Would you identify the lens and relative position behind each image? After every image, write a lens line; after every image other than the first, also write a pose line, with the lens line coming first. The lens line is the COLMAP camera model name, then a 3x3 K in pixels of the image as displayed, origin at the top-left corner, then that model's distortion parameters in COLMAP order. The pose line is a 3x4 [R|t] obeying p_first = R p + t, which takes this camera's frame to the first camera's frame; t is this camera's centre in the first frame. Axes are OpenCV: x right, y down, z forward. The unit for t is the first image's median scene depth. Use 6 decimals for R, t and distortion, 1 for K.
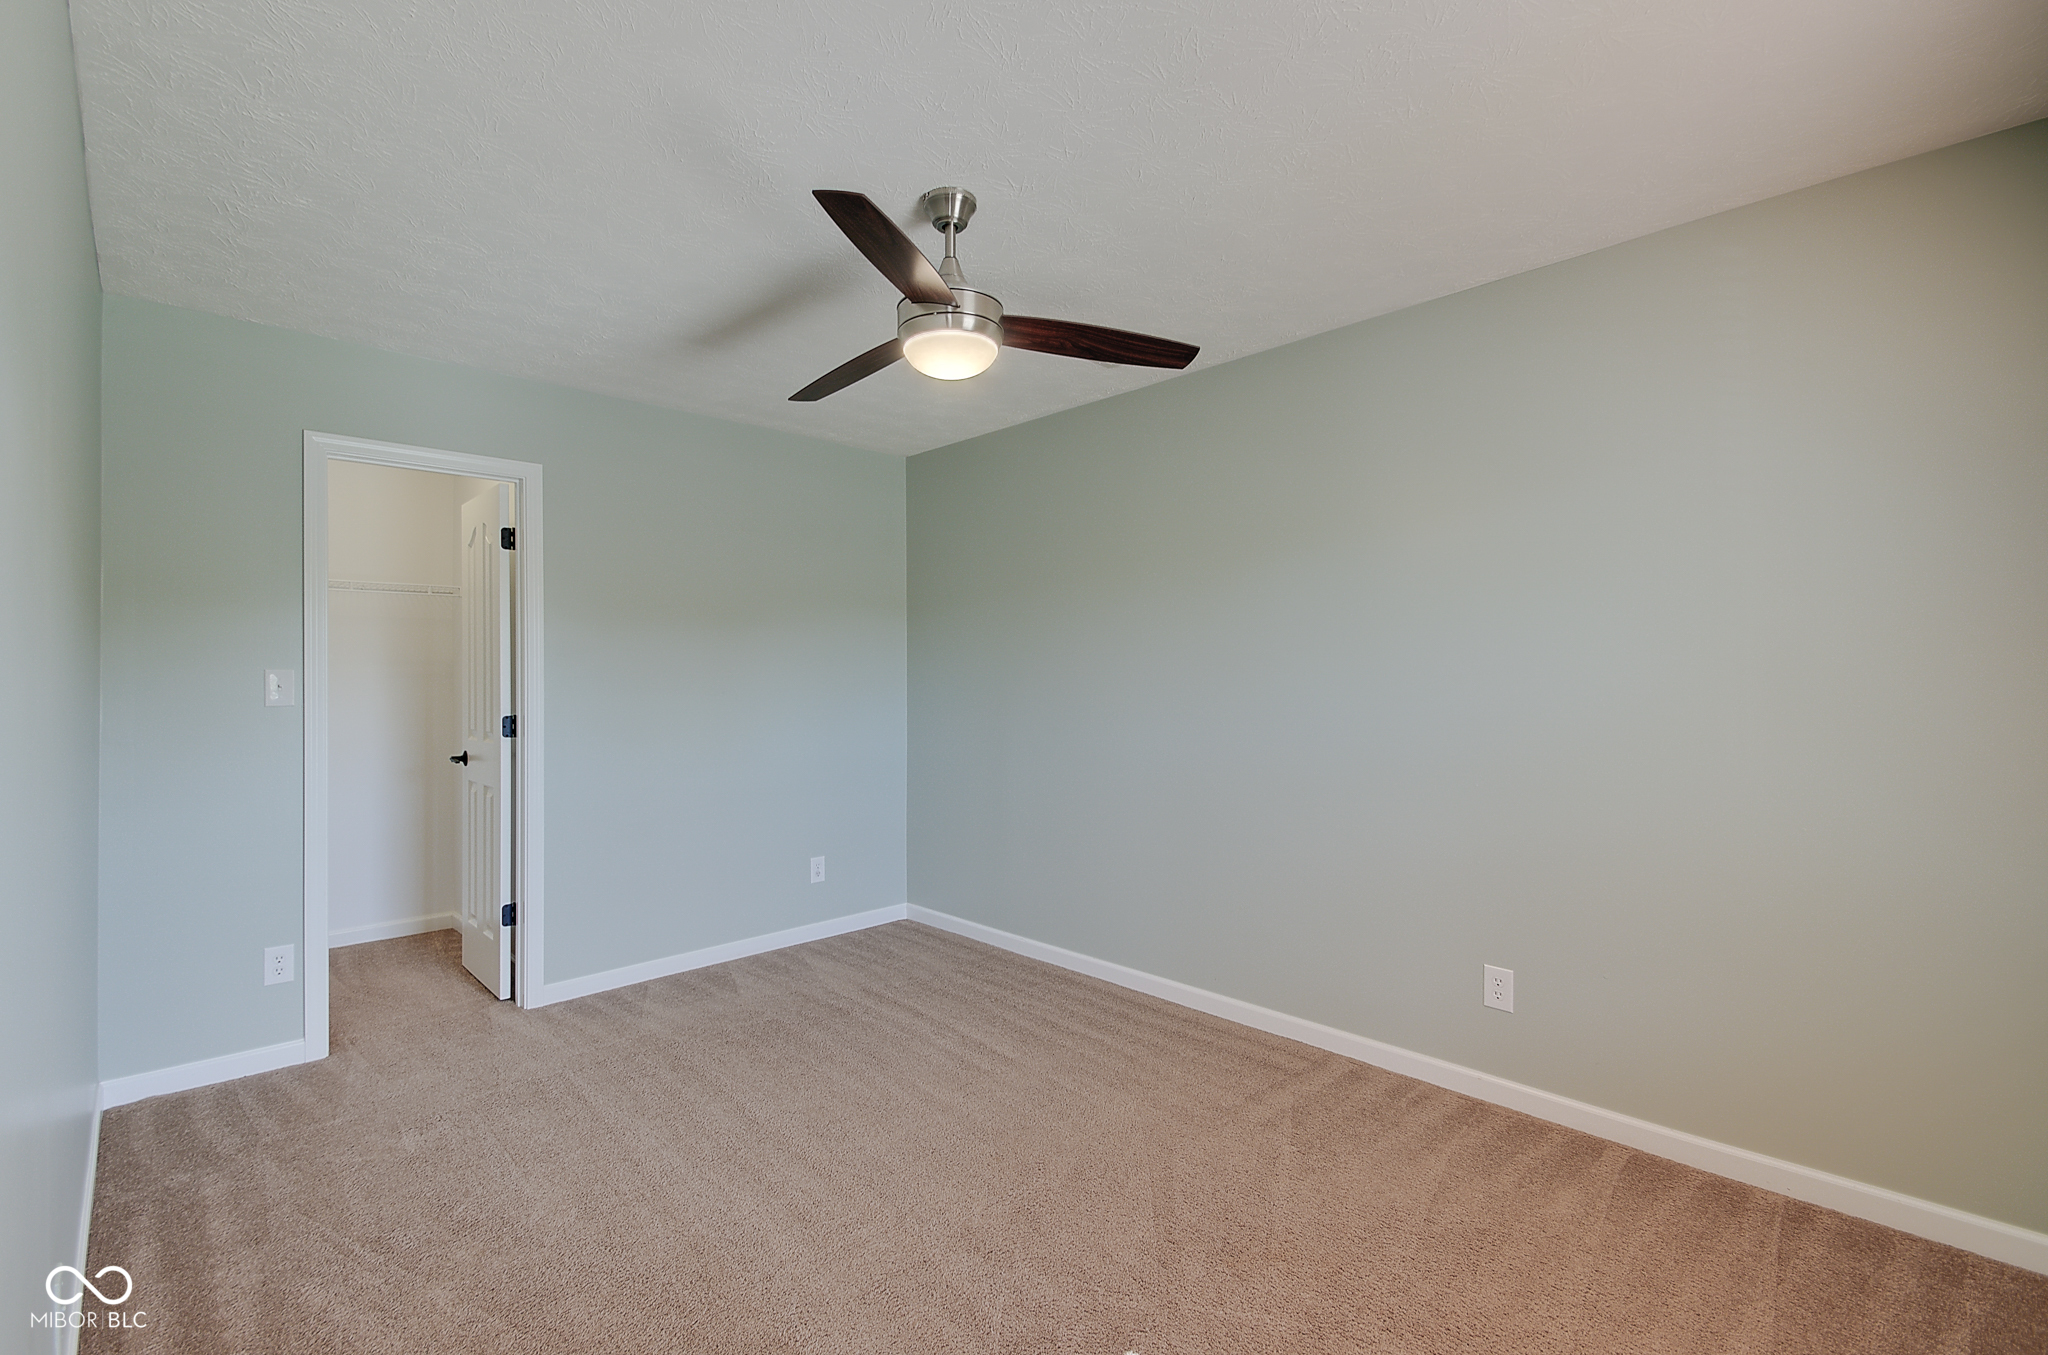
lens RADIAL K [[894.1, 0, 996.2], [0, 894.1, 676.2], [0, 0, 1]] dist [0.021980, -0.013238]
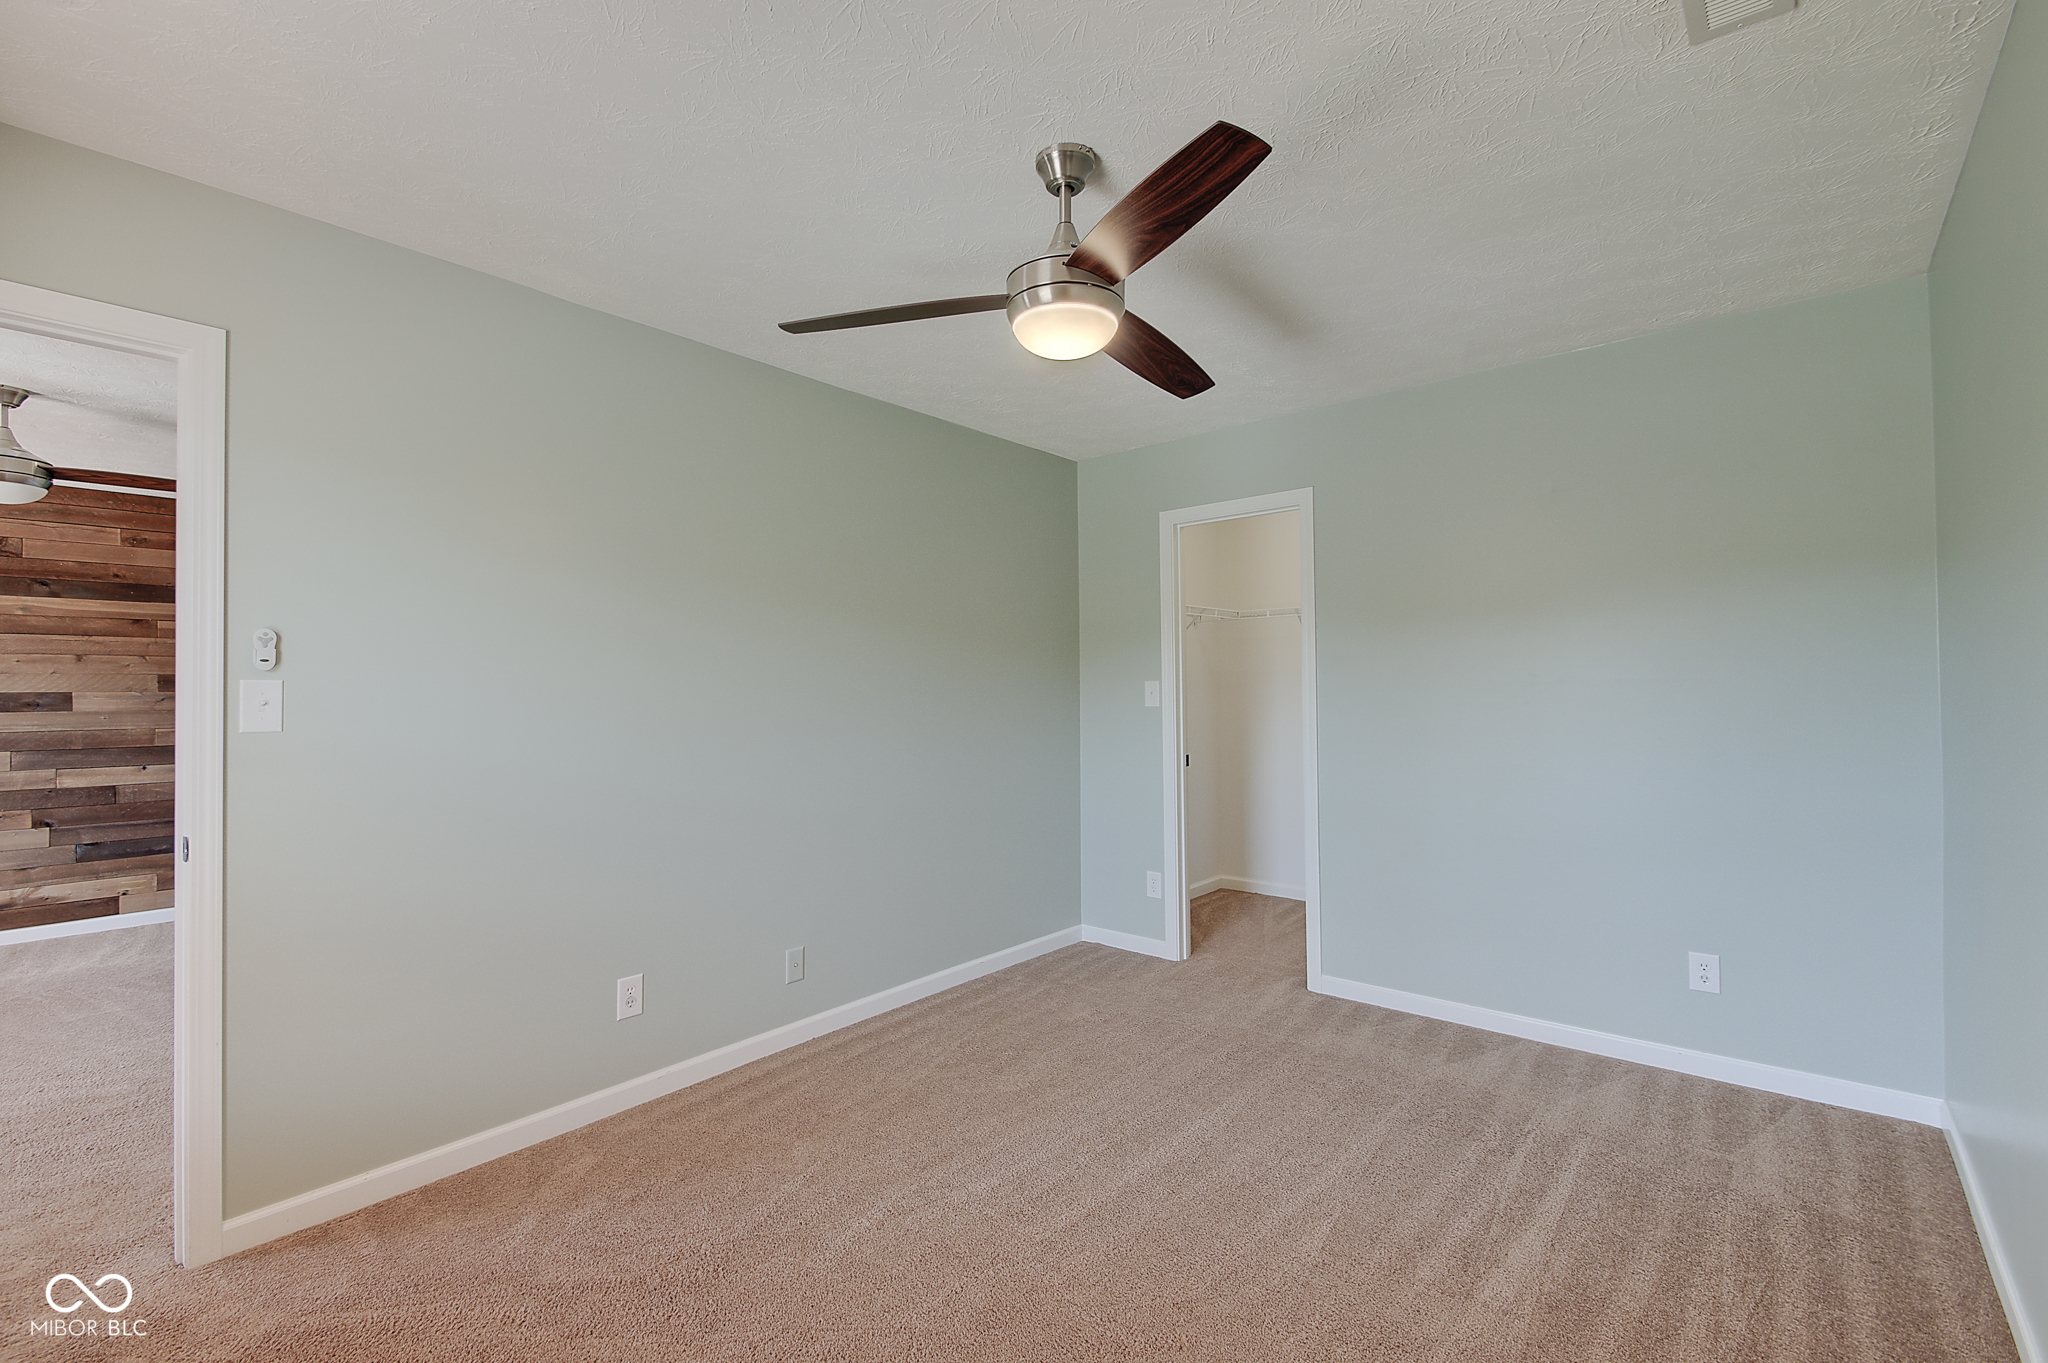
lens RADIAL K [[894.1, 0, 996.2], [0, 894.1, 680.2], [0, 0, 1]] dist [0.021980, -0.013238]
pose [[0.083927, -0.009266, -0.996429, 0.542181], [0.012156, 0.999892, -0.008274, -0.000186], [0.996398, -0.011418, 0.084031, 0.549781]]
